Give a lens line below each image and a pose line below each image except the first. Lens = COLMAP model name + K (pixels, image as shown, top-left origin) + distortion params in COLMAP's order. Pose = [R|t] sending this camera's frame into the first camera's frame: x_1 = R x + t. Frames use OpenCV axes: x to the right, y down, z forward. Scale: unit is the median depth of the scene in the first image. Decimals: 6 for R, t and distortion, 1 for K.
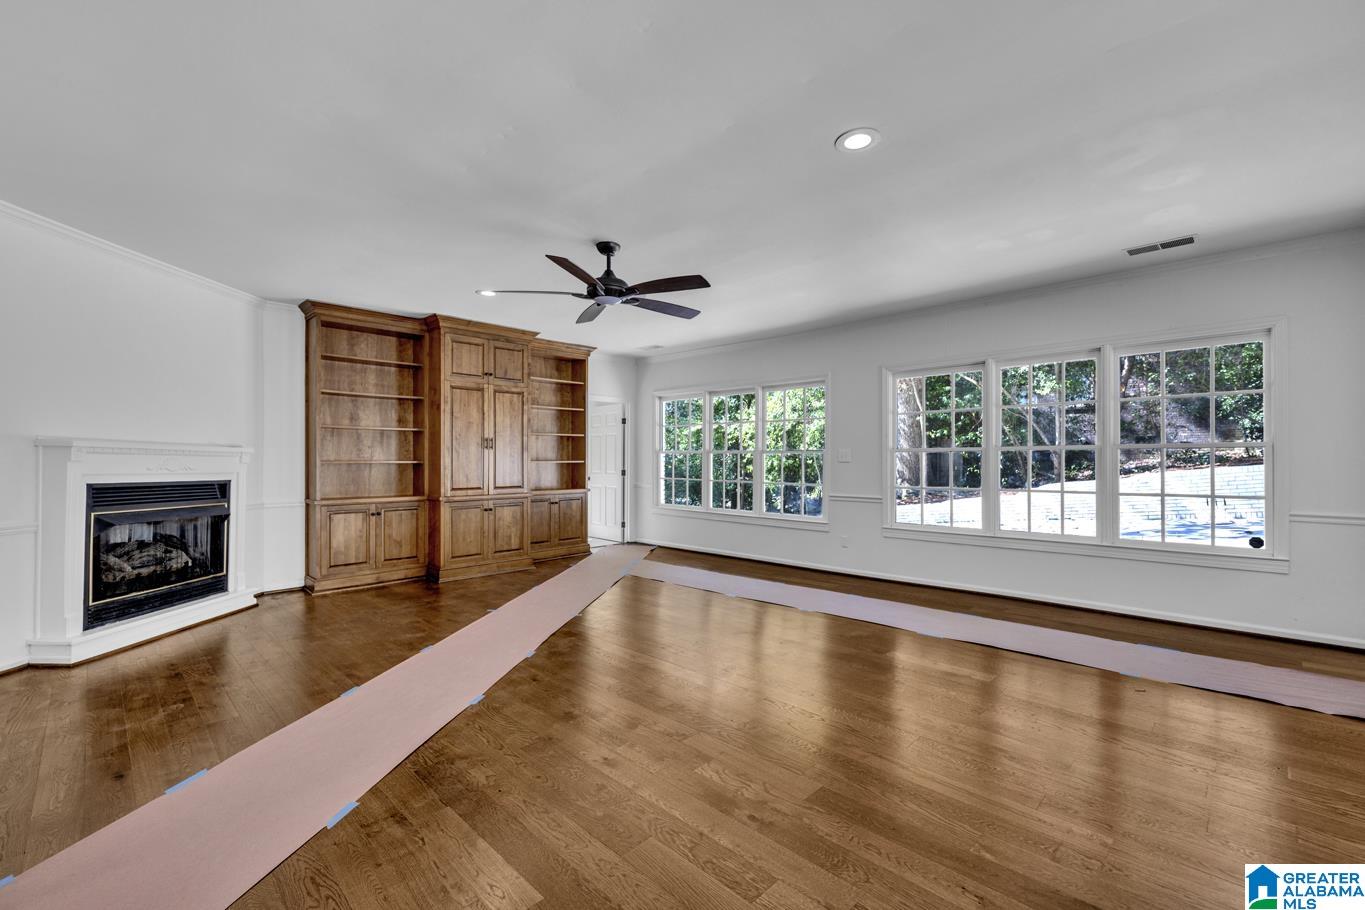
lens RADIAL K [[596.4, 0, 674.9], [0, 596.4, 455.1], [0, 0, 1]] dist [-0.003141, -0.000316]
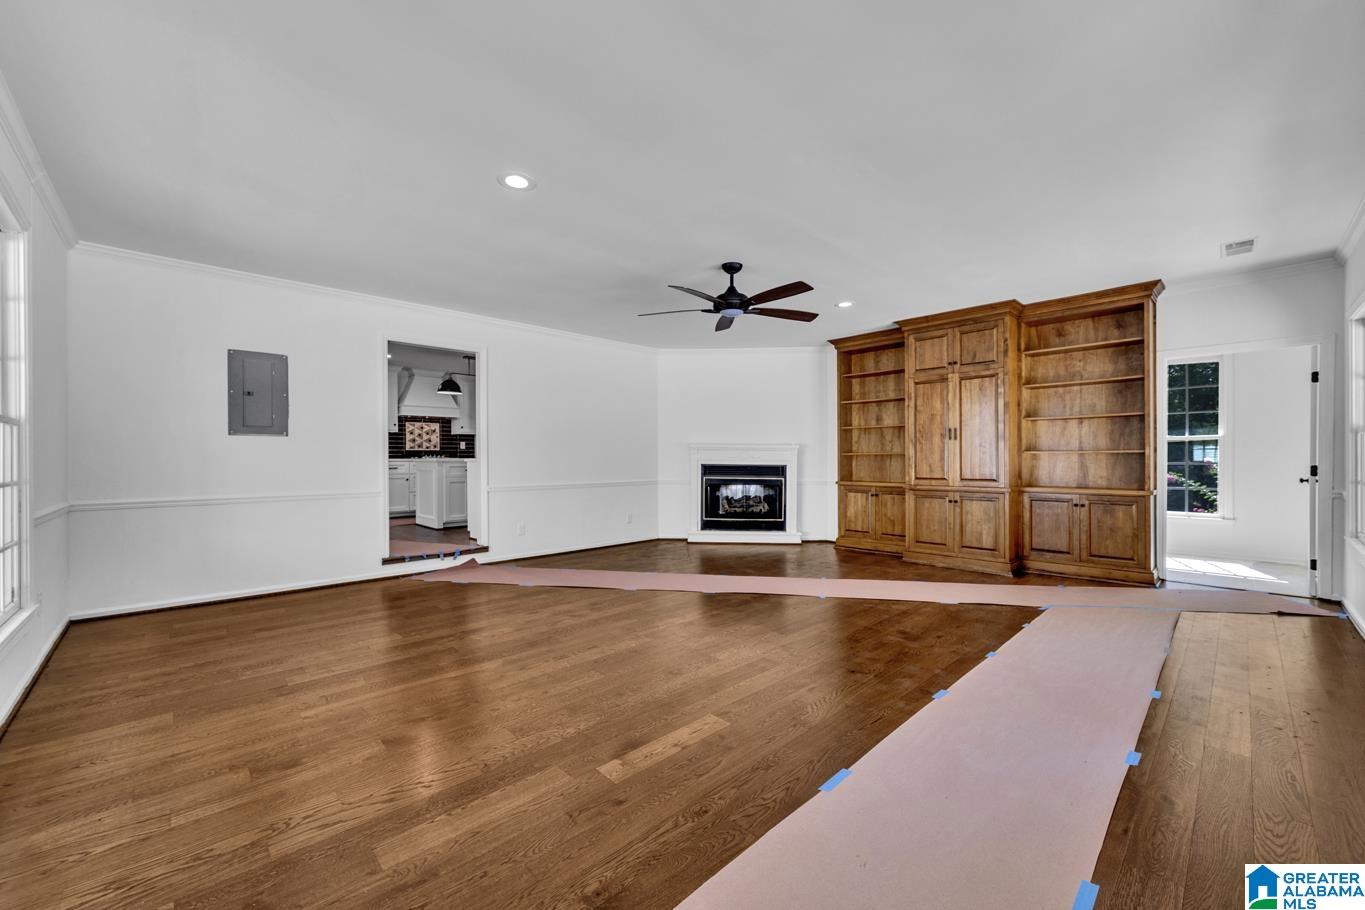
lens RADIAL K [[534.5, 0, 671.7], [0, 534.5, 456.9], [0, 0, 1]] dist [-0.001883, -0.000096]
pose [[-0.042529, -0.001624, -0.999094, 0.601828], [0.010393, 0.999944, -0.002068, 0.015929], [0.999041, -0.010471, -0.042510, 0.593394]]
